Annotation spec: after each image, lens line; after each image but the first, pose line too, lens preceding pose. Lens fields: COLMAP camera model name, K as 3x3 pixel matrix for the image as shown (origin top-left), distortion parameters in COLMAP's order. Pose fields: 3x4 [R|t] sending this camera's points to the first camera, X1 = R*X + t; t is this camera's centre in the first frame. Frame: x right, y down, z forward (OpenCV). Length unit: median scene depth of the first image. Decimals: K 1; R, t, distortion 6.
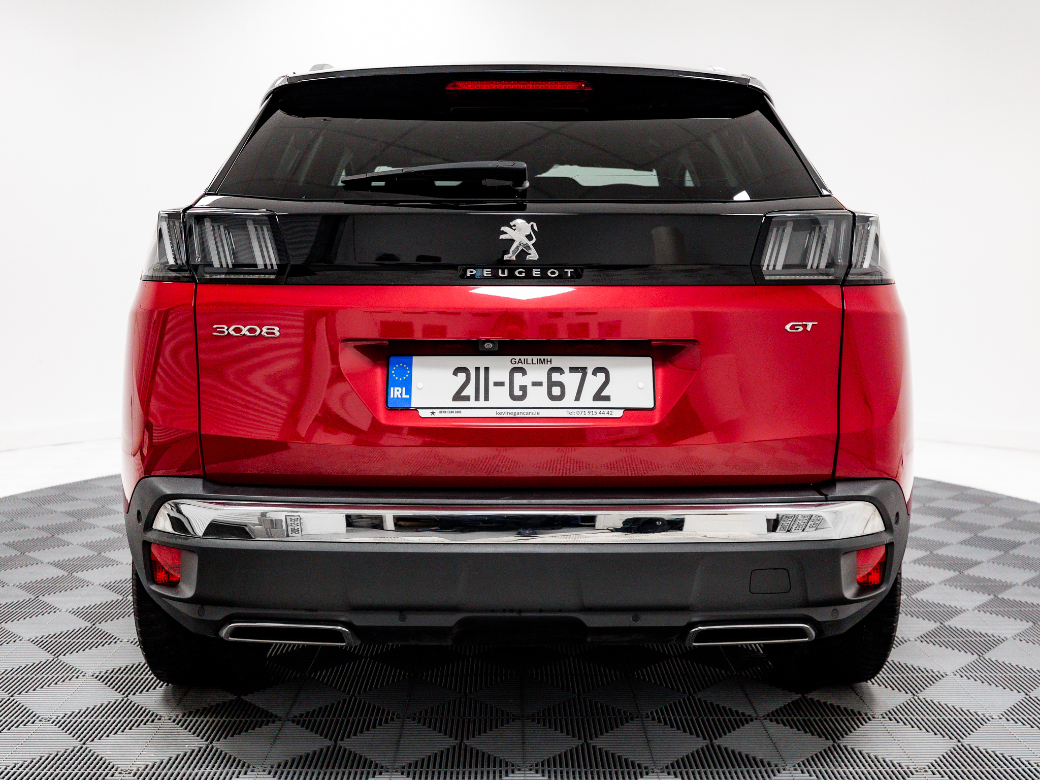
lens RADIAL K [[1144.1, 0, 520.0], [0, 1144.1, 390.0], [0, 0, 1]] dist [0.018338, -0.000585]
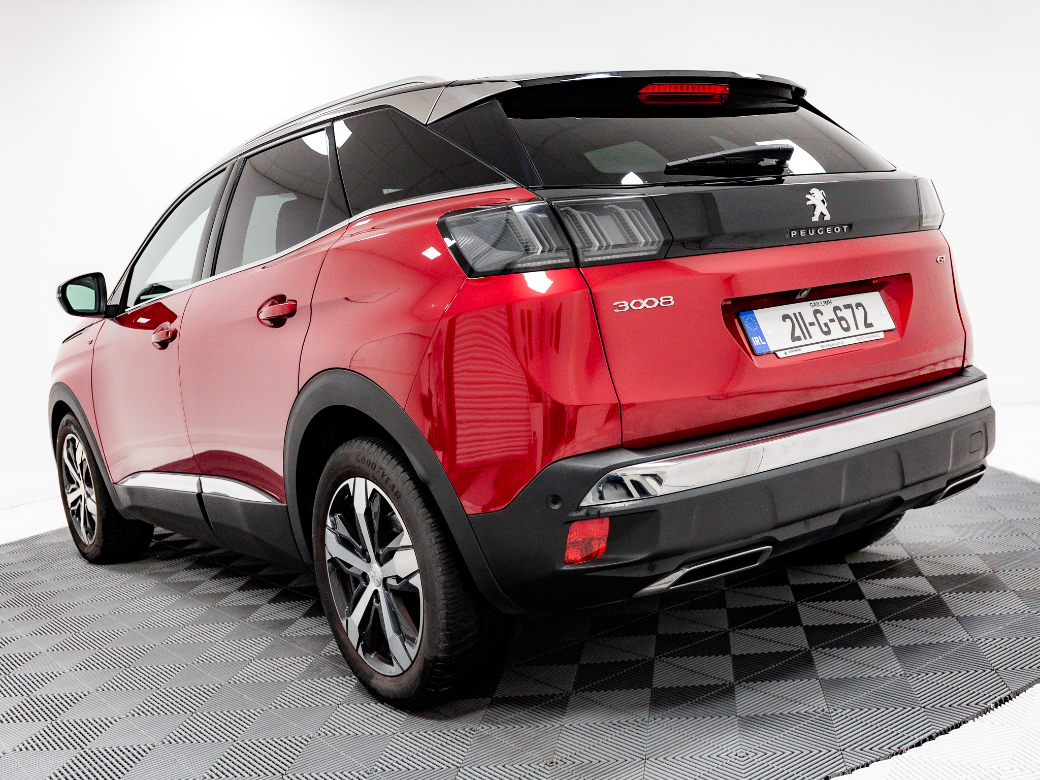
lens RADIAL K [[1144.1, 0, 520.0], [0, 1144.1, 390.0], [0, 0, 1]] dist [0.018338, -0.000585]
pose [[0.797717, -0.146623, 0.584935, -0.991346], [0.174426, 0.984630, 0.008936, -0.001261], [-0.577255, 0.094900, 0.811031, 0.194739]]
